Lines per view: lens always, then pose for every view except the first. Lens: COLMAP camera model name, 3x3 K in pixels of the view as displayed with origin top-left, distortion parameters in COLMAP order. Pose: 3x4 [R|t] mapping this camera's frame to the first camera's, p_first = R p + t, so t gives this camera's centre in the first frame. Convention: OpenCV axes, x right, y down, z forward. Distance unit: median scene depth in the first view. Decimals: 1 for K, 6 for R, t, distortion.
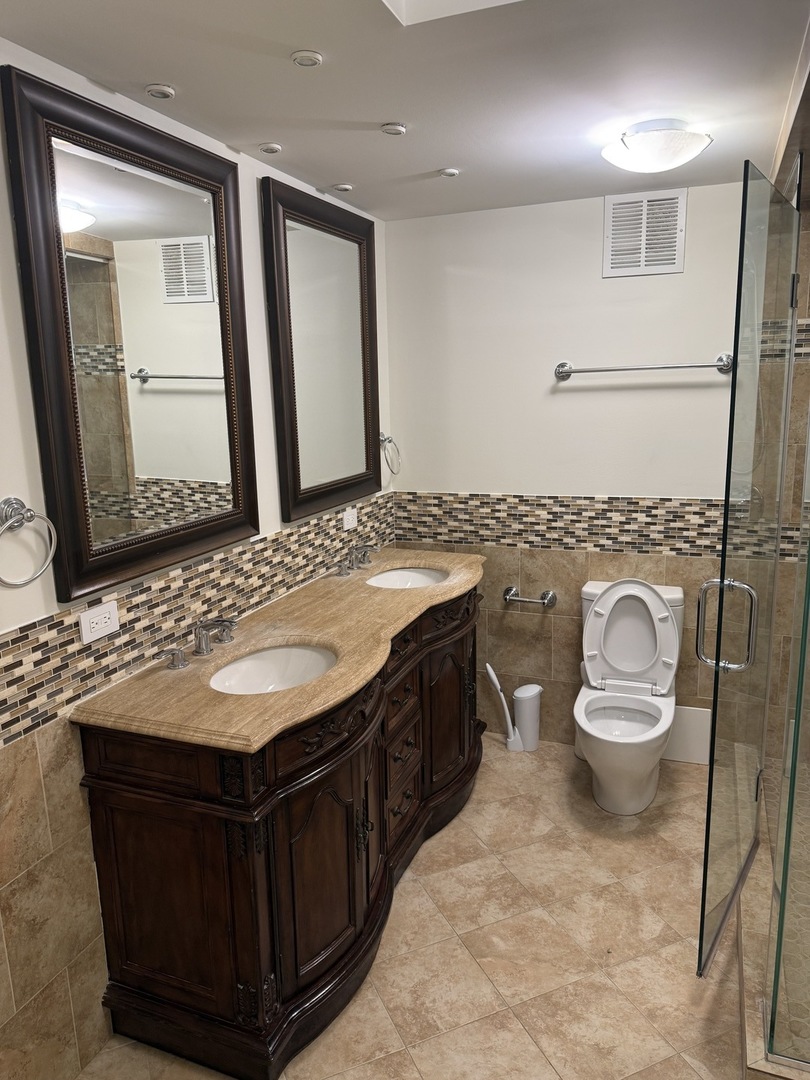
lens RADIAL K [[756.3, 0, 404.3], [0, 756.3, 537.6], [0, 0, 1]] dist [0.051244, -0.067217]
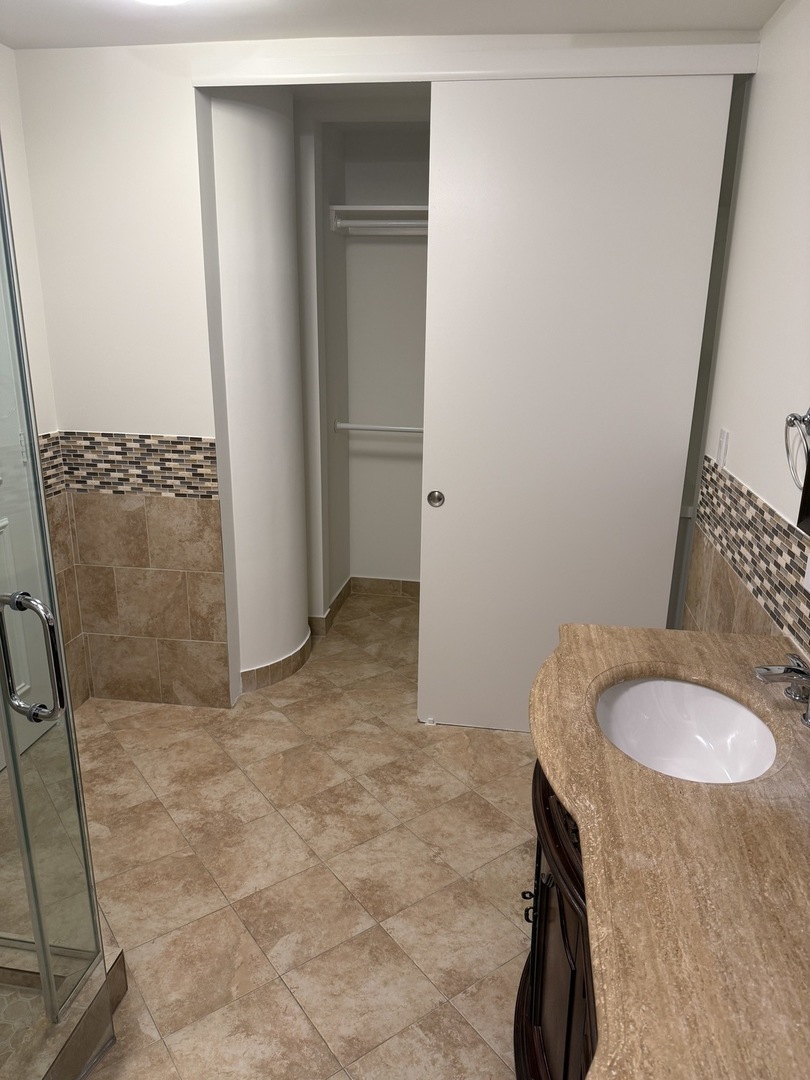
lens RADIAL K [[756.3, 0, 403.4], [0, 756.3, 538.4], [0, 0, 1]] dist [0.051244, -0.067217]
pose [[-0.974734, 0.081342, -0.208032, 0.207404], [-0.028665, 0.878084, 0.477648, -0.300889], [0.221523, 0.471543, -0.853566, 1.508713]]
